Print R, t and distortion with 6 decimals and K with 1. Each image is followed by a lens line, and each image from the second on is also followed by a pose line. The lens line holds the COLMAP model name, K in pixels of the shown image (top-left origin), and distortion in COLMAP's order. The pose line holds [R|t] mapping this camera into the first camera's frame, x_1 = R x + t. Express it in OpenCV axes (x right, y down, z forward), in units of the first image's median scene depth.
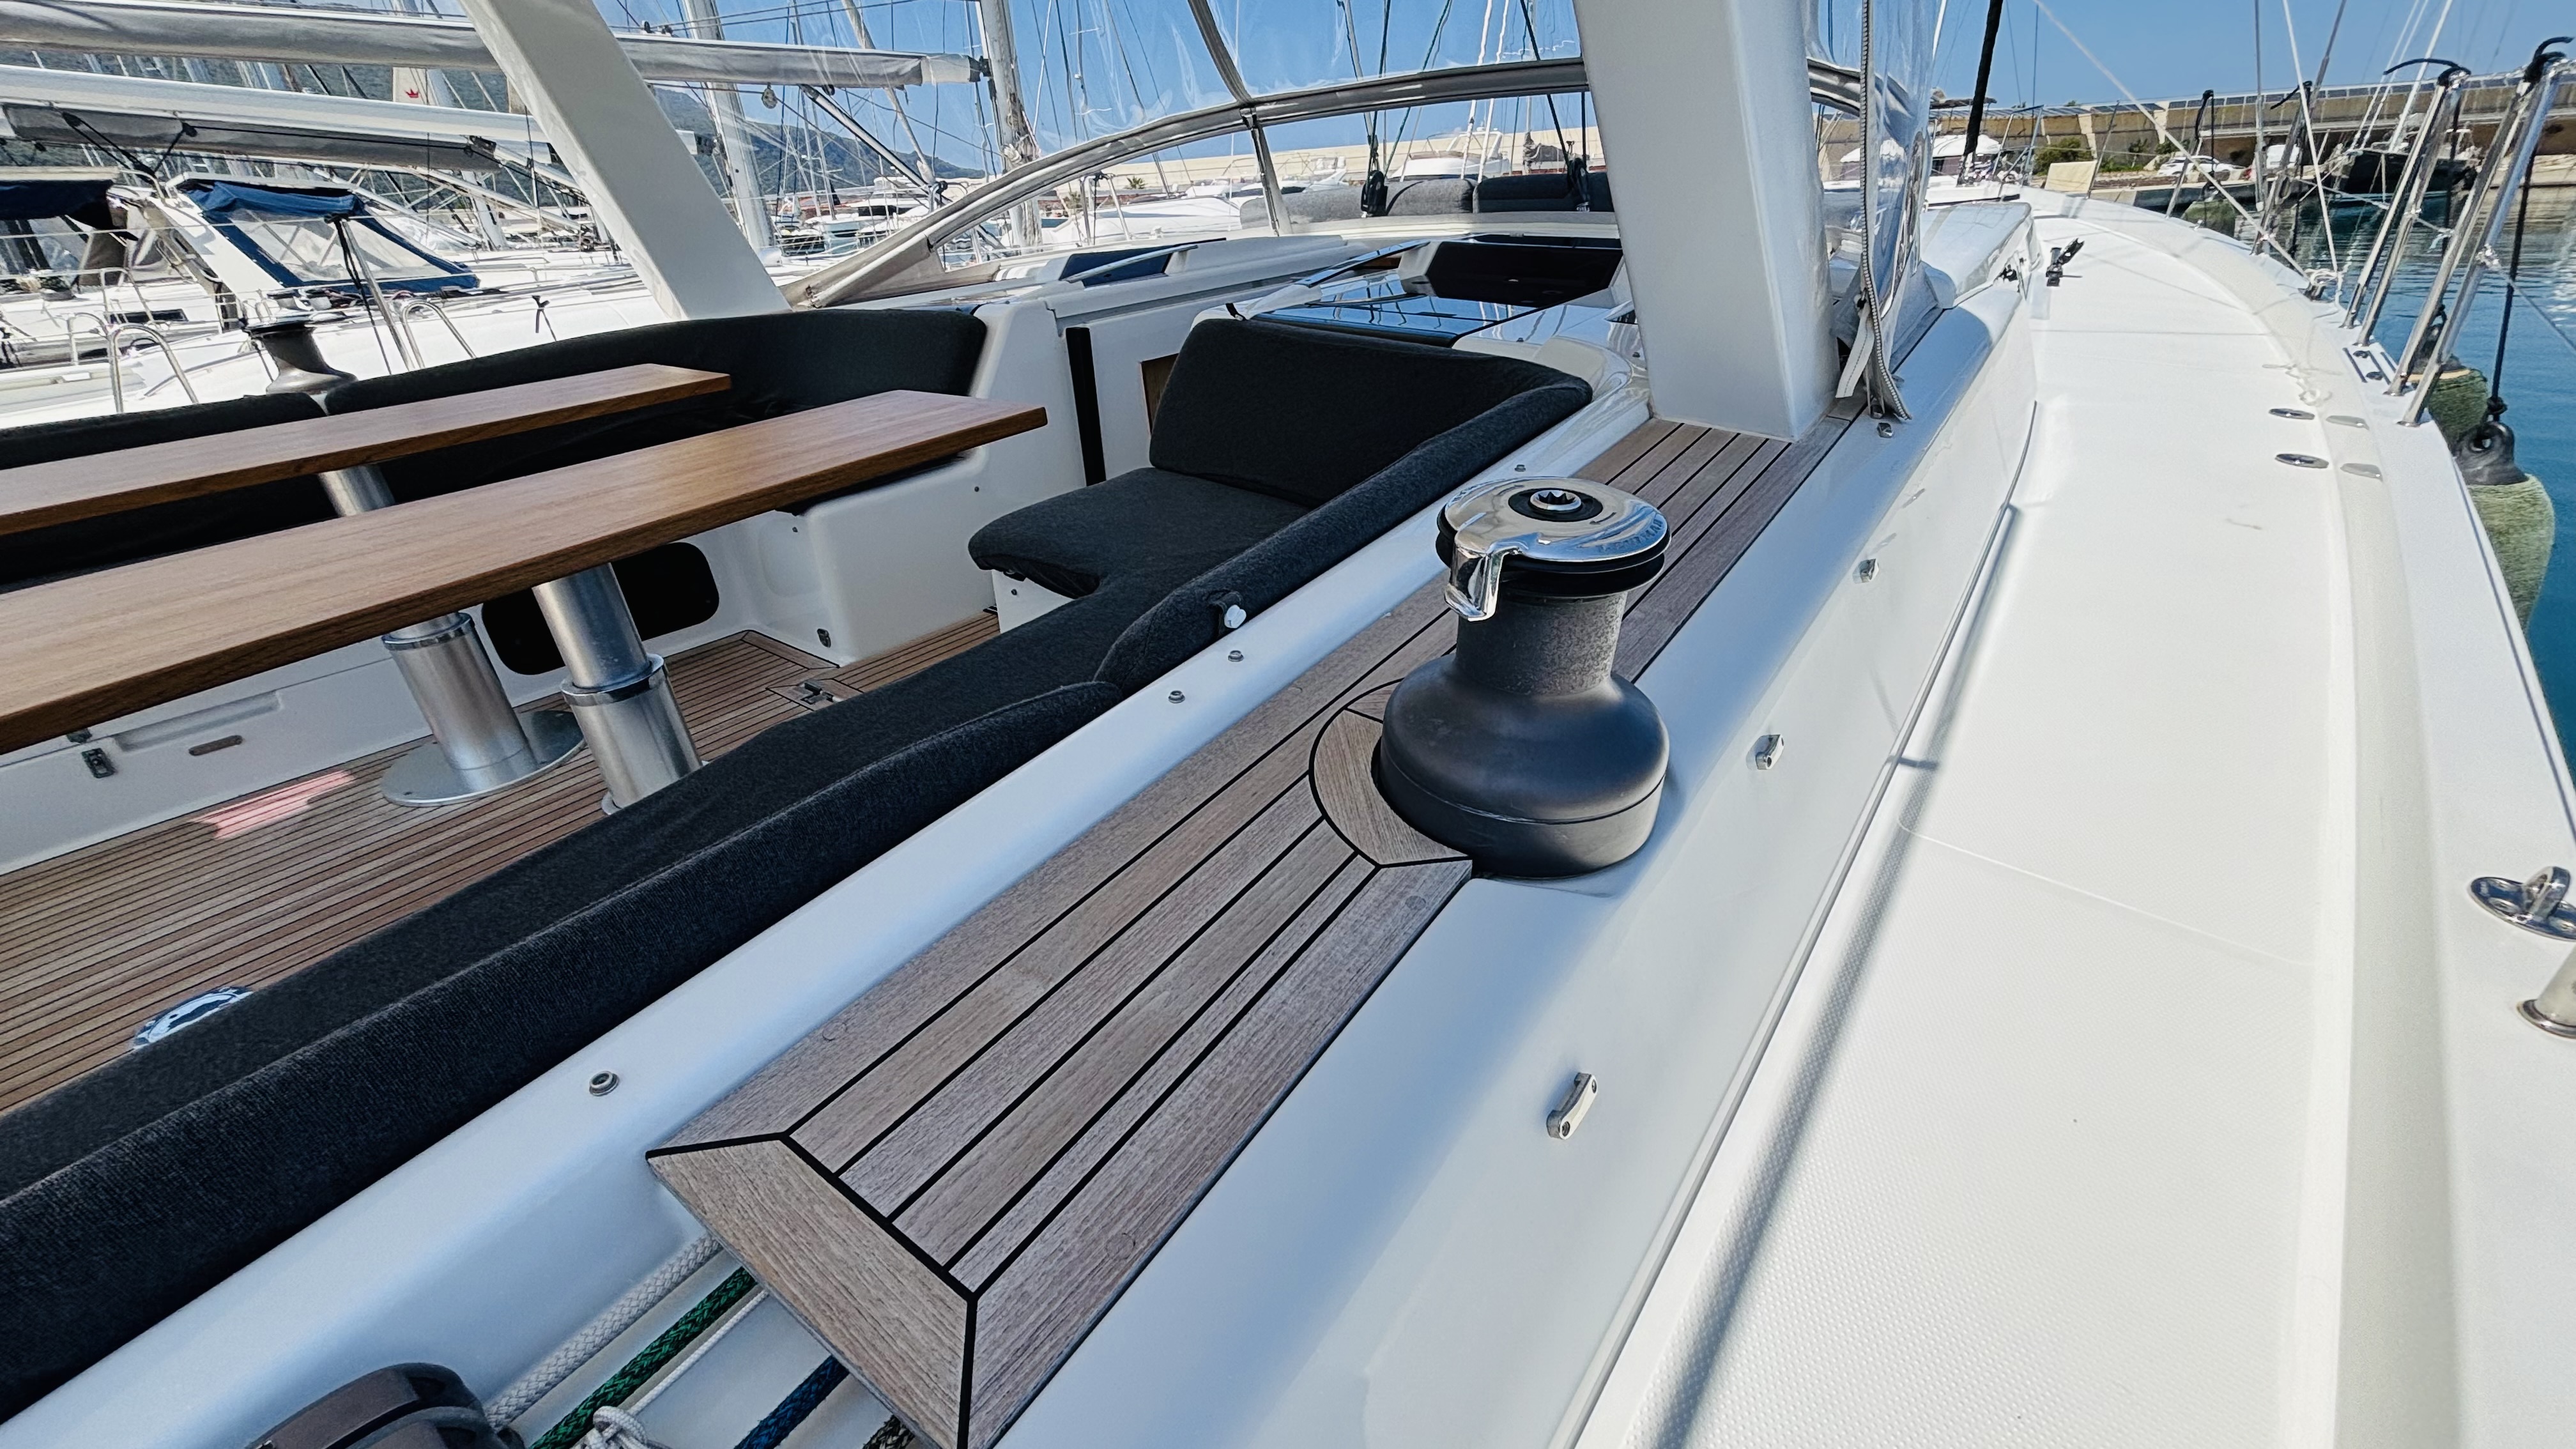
lens RADIAL K [[1034.2, 0, 1306.4], [0, 1034.2, 737.1], [0, 0, 1]] dist [-0.002152, -0.000348]
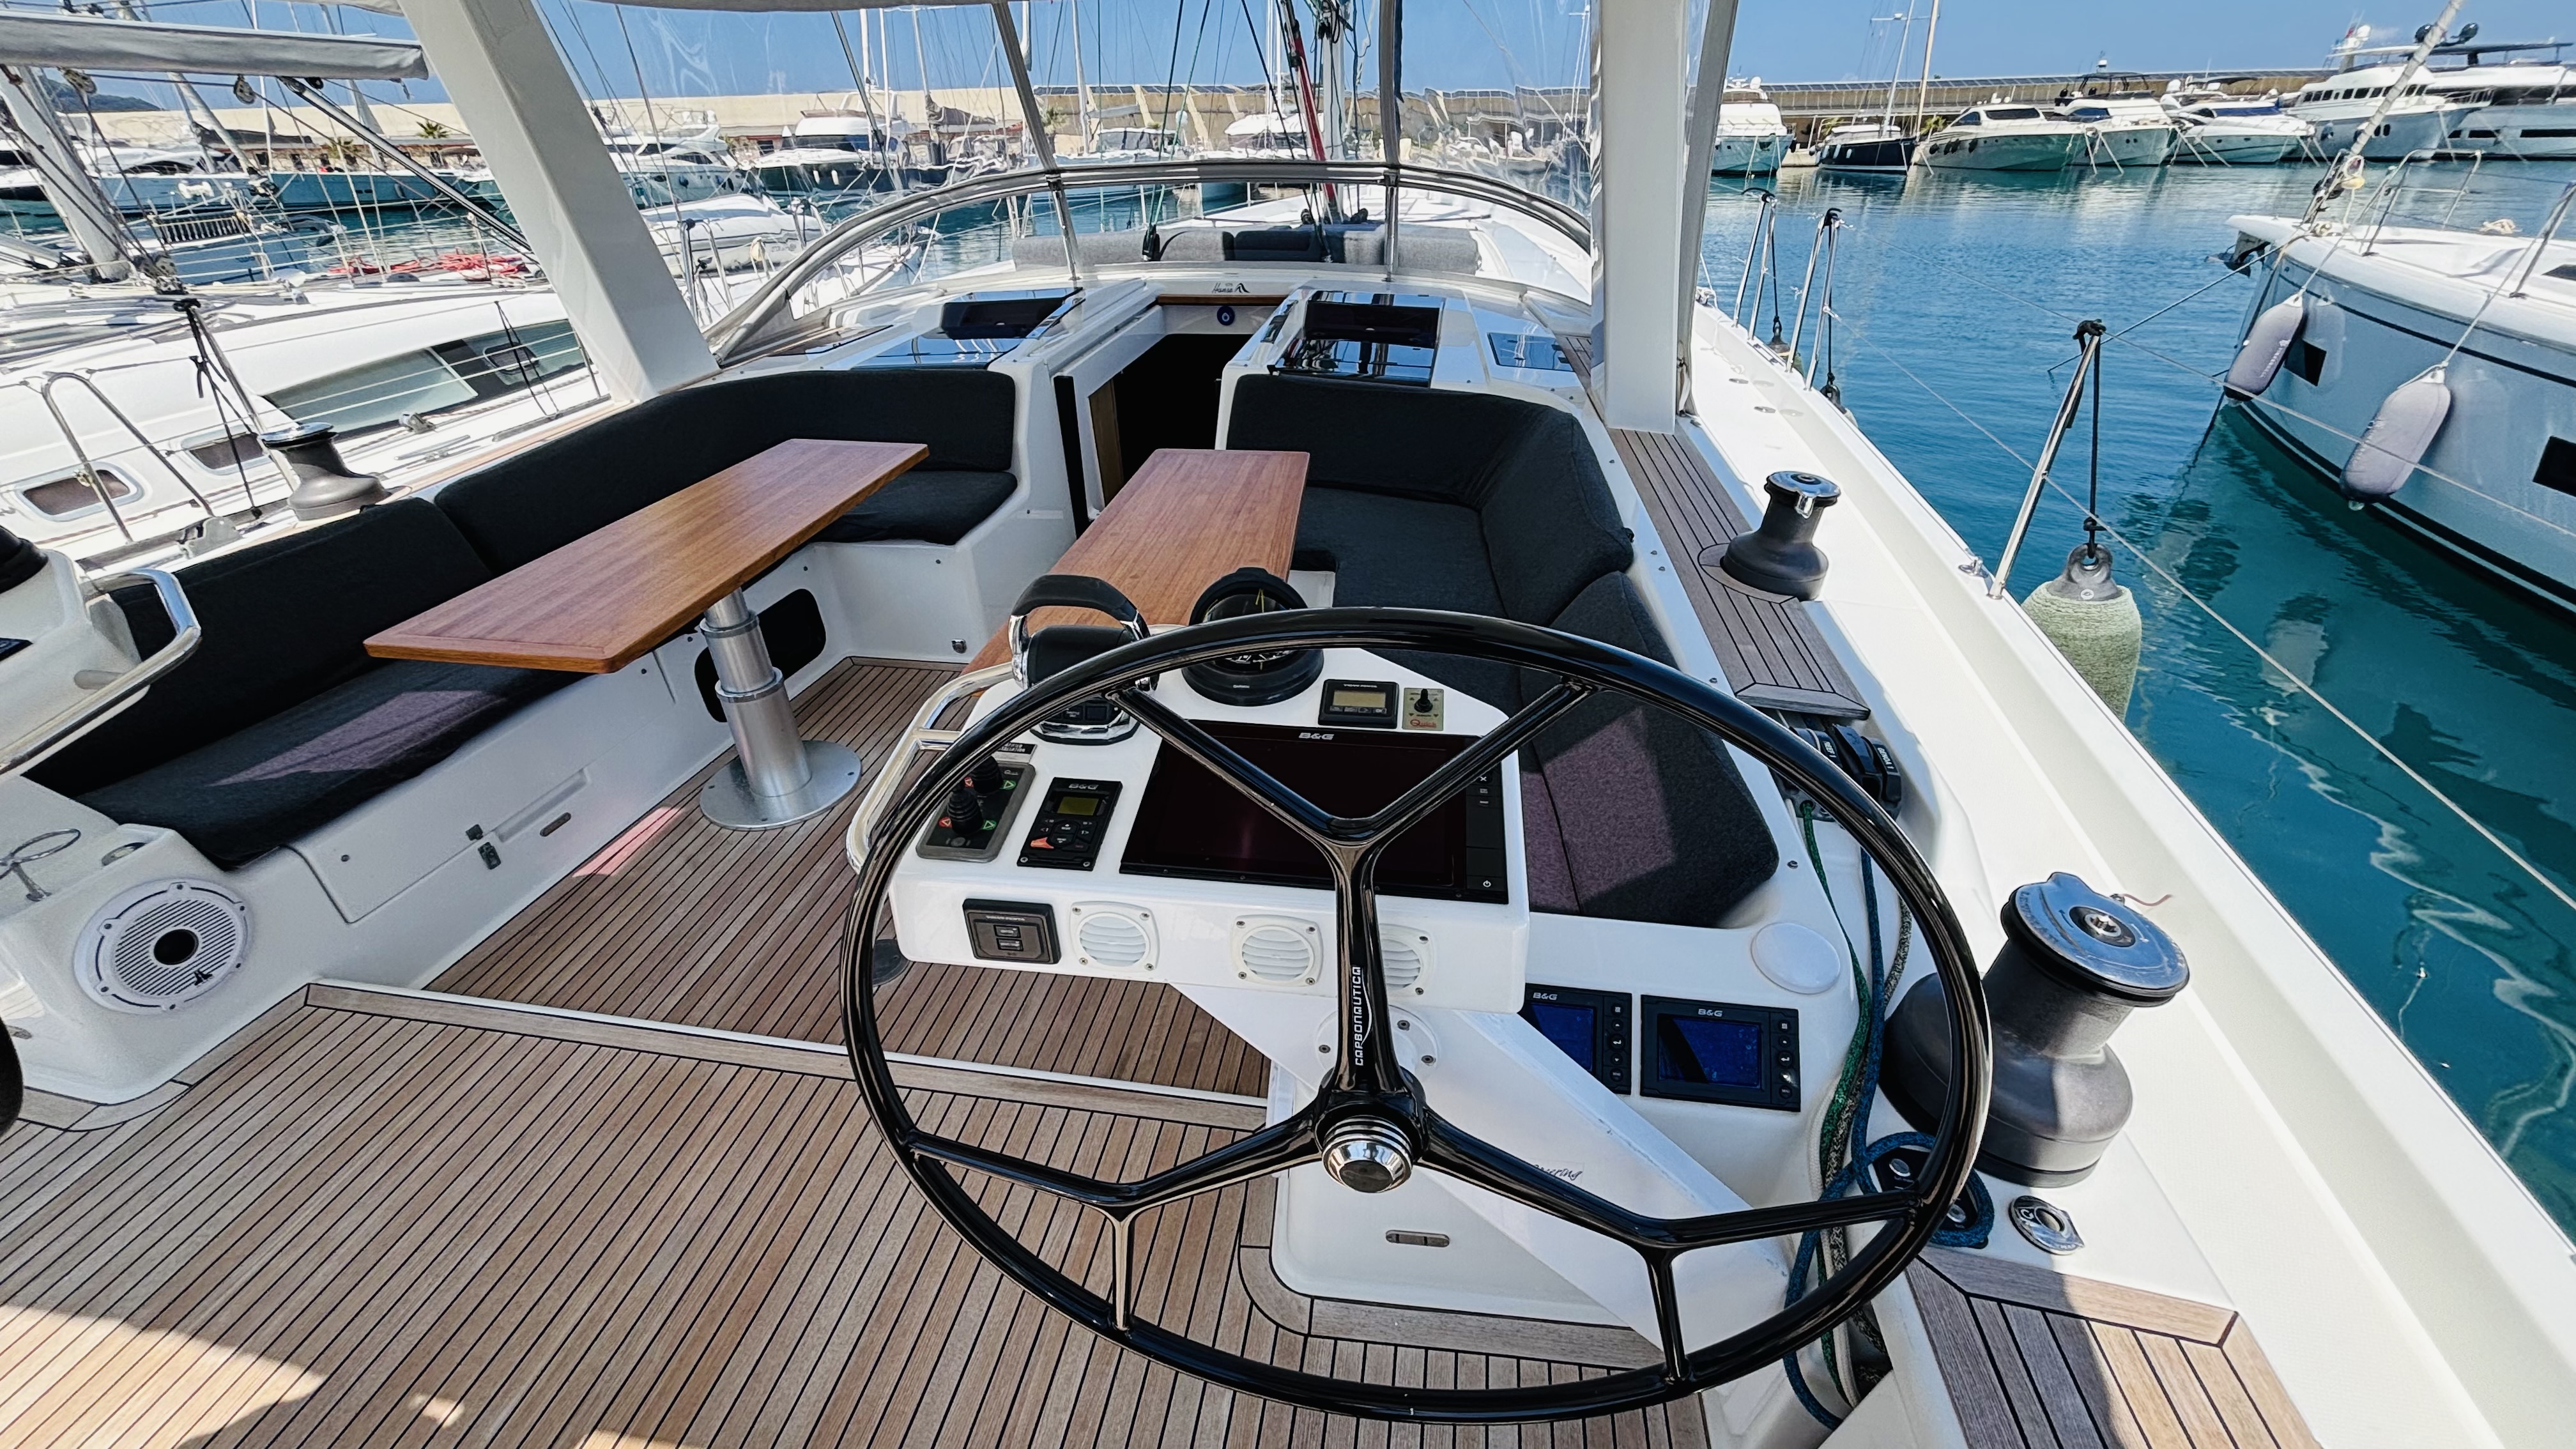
lens RADIAL K [[1022.7, 0, 1279.9], [0, 1022.7, 738.1], [0, 0, 1]] dist [0.000092, 0.000103]
pose [[0.878220, -0.222633, 0.423277, -0.647809], [0.207020, 0.974793, 0.083188, -0.010340], [-0.431128, 0.014570, 0.902173, -0.265751]]
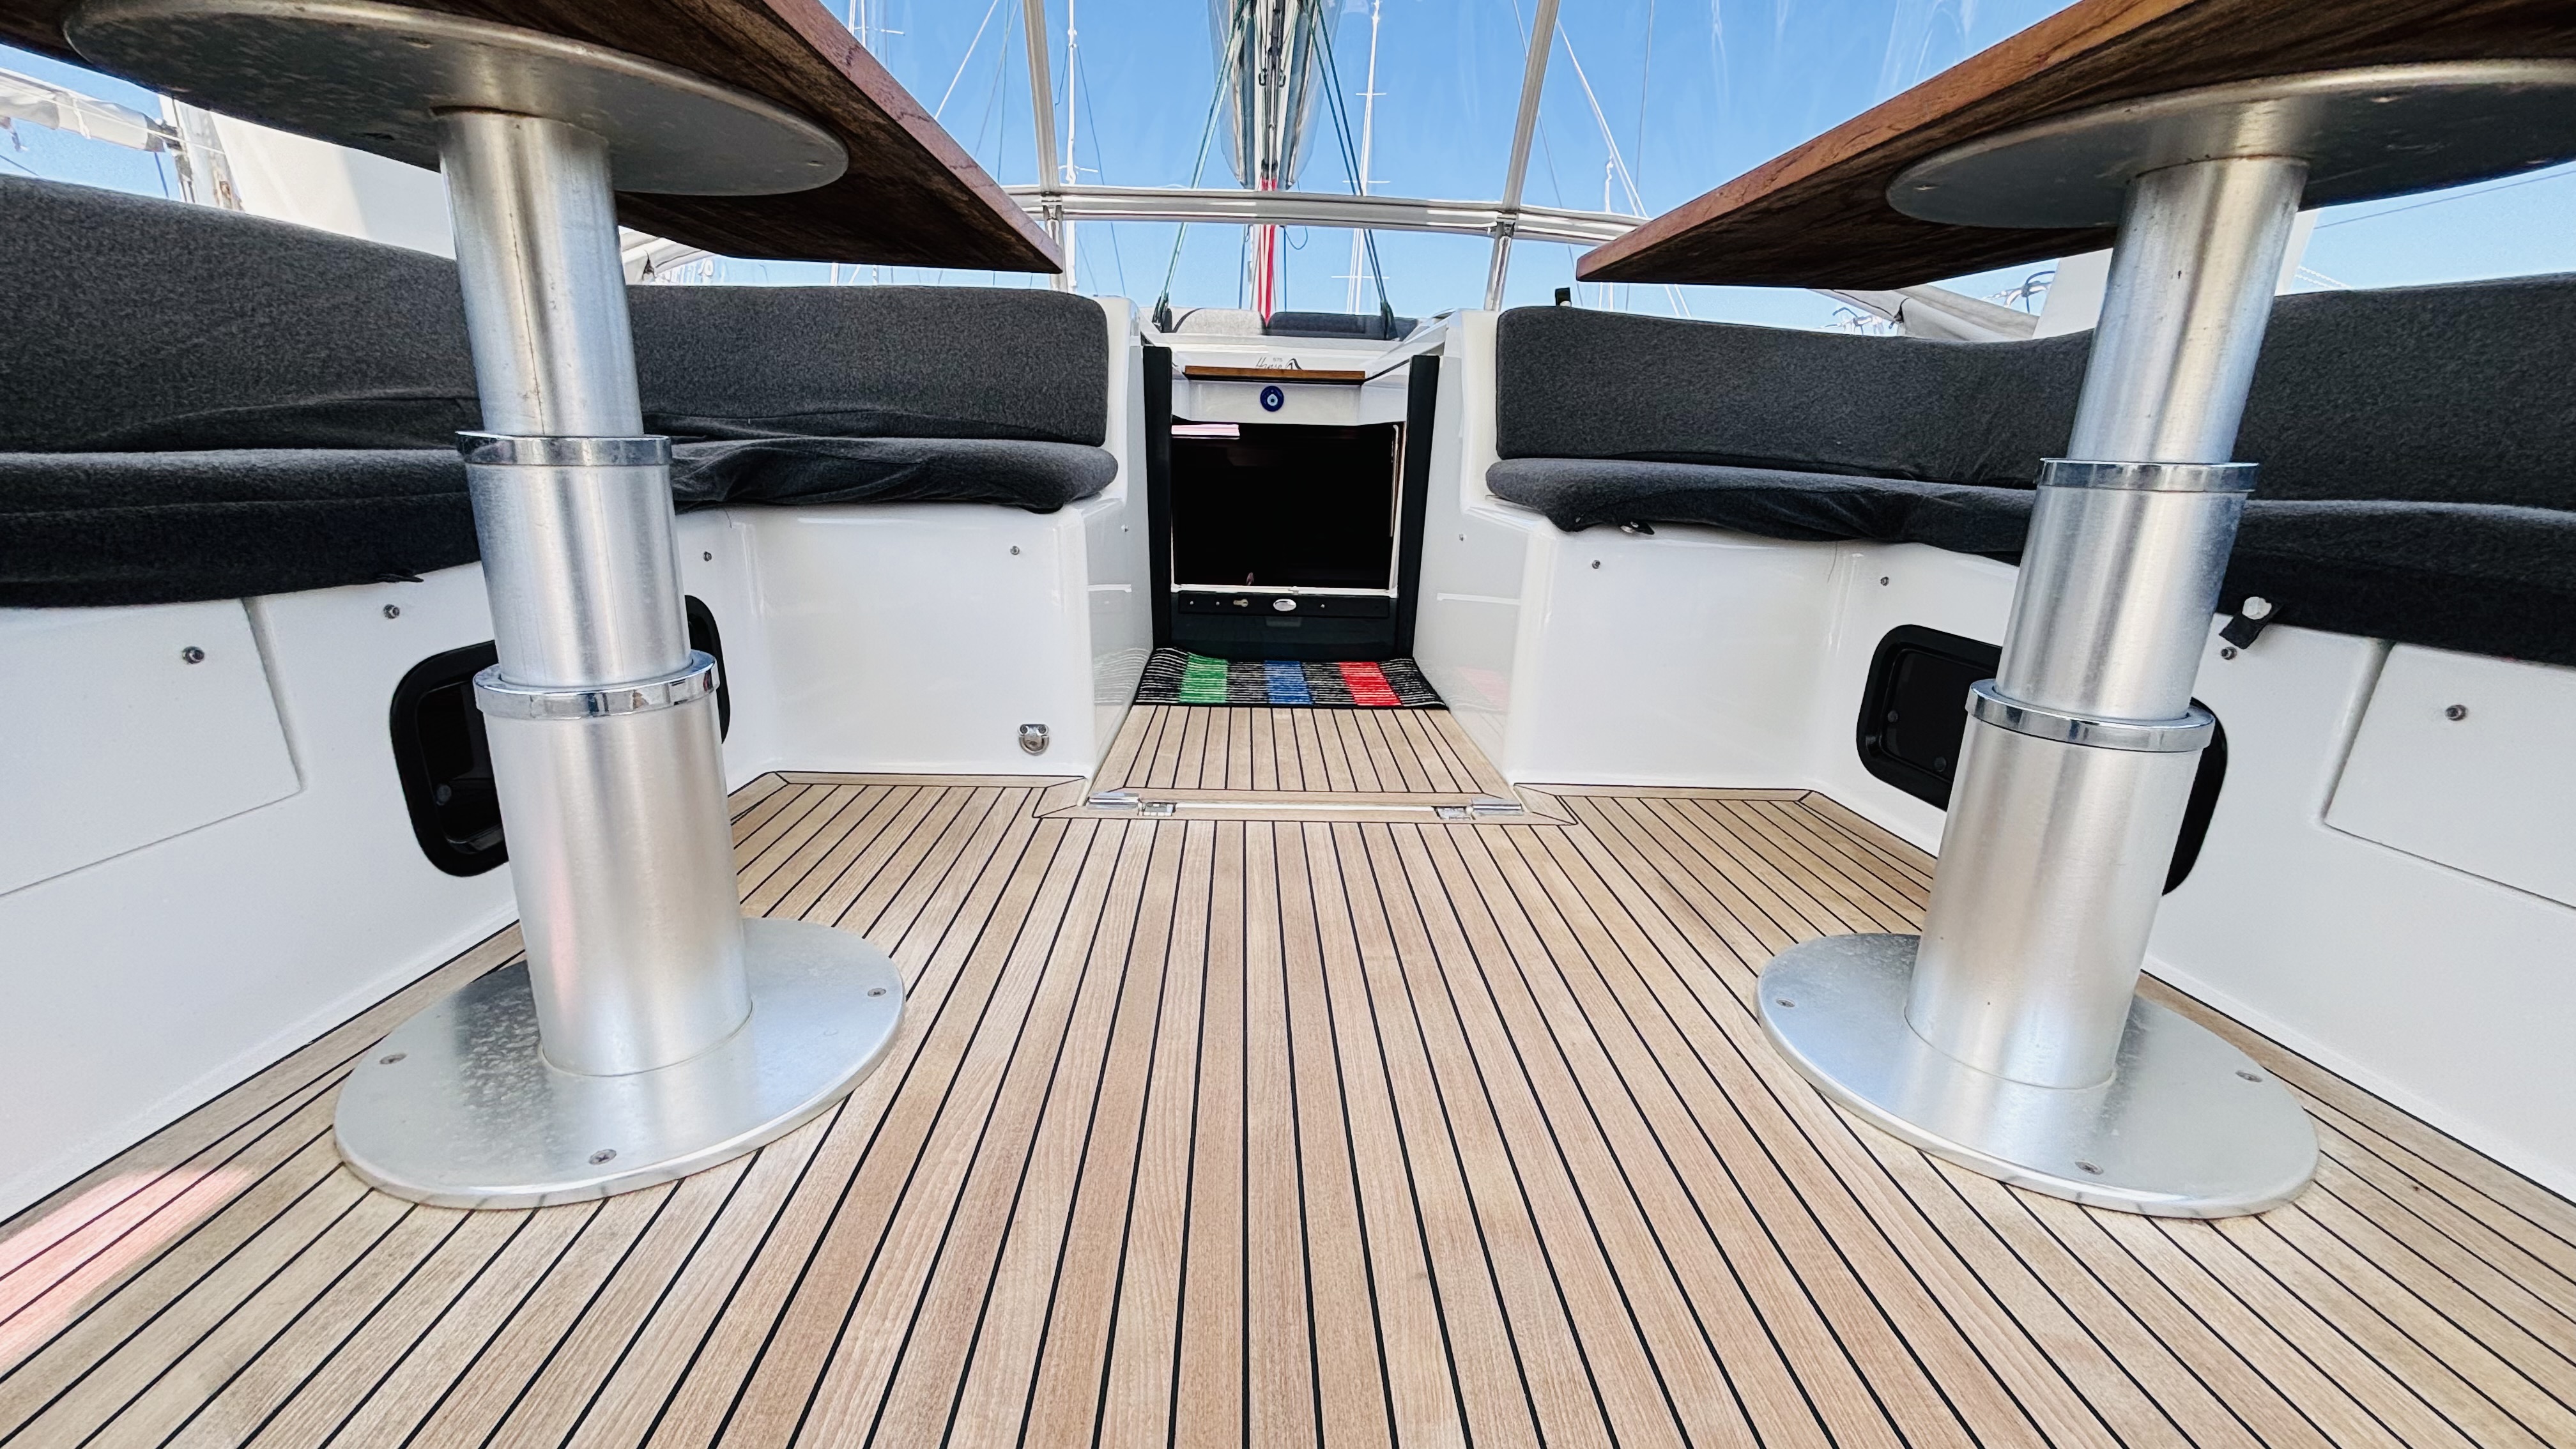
lens RADIAL K [[1038.7, 0, 1281.4], [0, 1038.7, 729.6], [0, 0, 1]] dist [0.001875, 0.000140]
pose [[0.757532, -0.087872, 0.646857, -0.712518], [0.242307, 0.957959, -0.153631, 0.021456], [-0.606163, 0.273118, 0.746976, 0.461370]]
